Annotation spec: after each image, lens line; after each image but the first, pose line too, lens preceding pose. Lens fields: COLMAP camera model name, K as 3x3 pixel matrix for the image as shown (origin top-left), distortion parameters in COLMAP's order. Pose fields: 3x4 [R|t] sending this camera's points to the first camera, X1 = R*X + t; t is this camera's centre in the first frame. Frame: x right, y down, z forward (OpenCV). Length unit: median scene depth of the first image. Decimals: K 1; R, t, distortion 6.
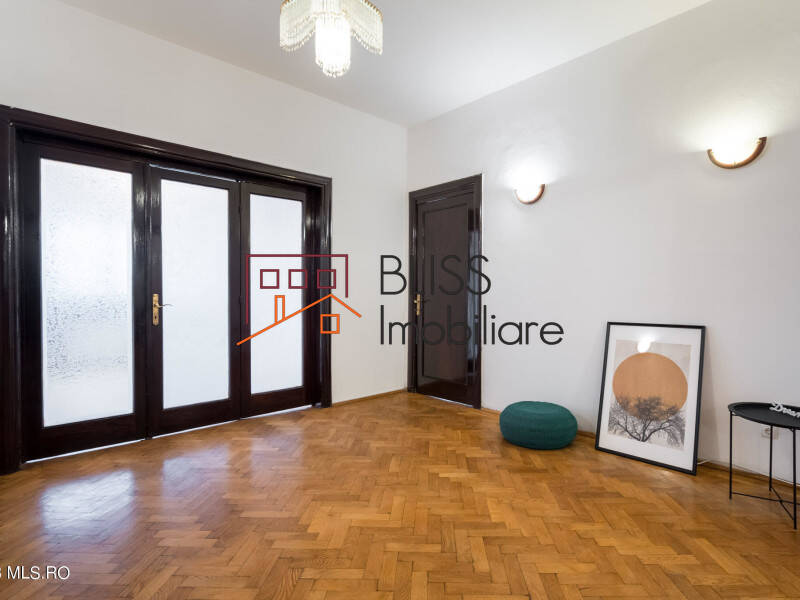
lens RADIAL K [[409.1, 0, 416.8], [0, 409.1, 297.9], [0, 0, 1]] dist [-0.012278, 0.004176]
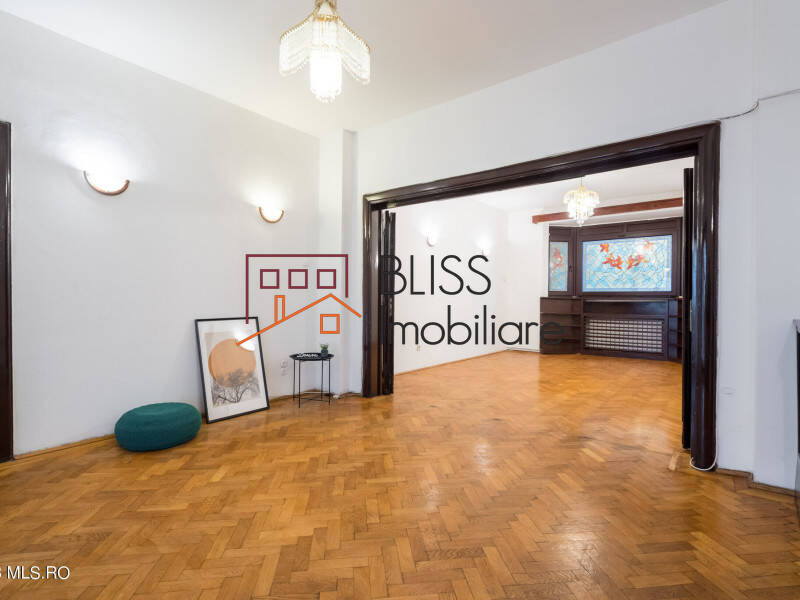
lens RADIAL K [[409.1, 0, 392.3], [0, 409.1, 298.6], [0, 0, 1]] dist [-0.012278, 0.004176]
pose [[-0.105582, -0.005295, 0.994396, -0.841465], [0.008598, 0.999944, 0.006238, -0.003852], [-0.994373, 0.009209, -0.105531, 0.595841]]
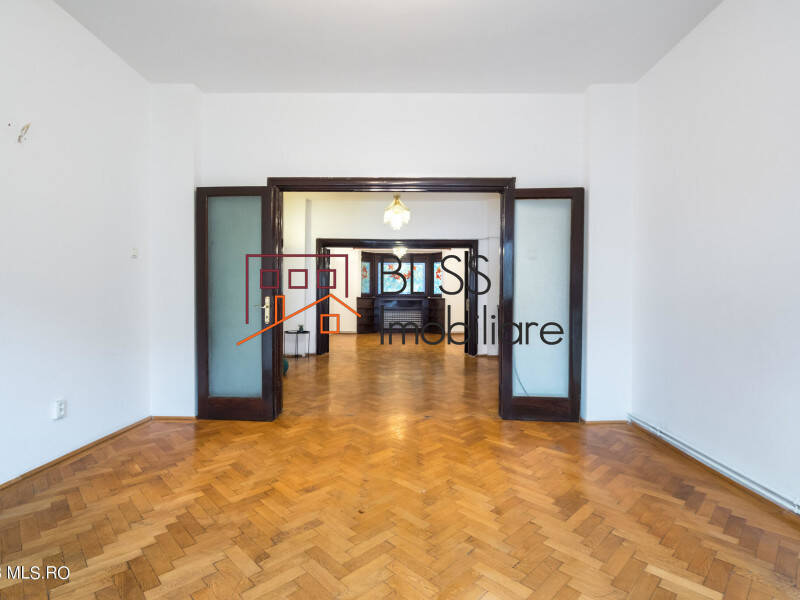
lens RADIAL K [[409.1, 0, 401.3], [0, 409.1, 305.0], [0, 0, 1]] dist [-0.012278, 0.004176]
pose [[-0.705584, -0.017372, 0.708414, -1.510146], [0.002690, 0.999627, 0.027193, -0.020303], [-0.708622, 0.021093, -0.705273, 1.917556]]
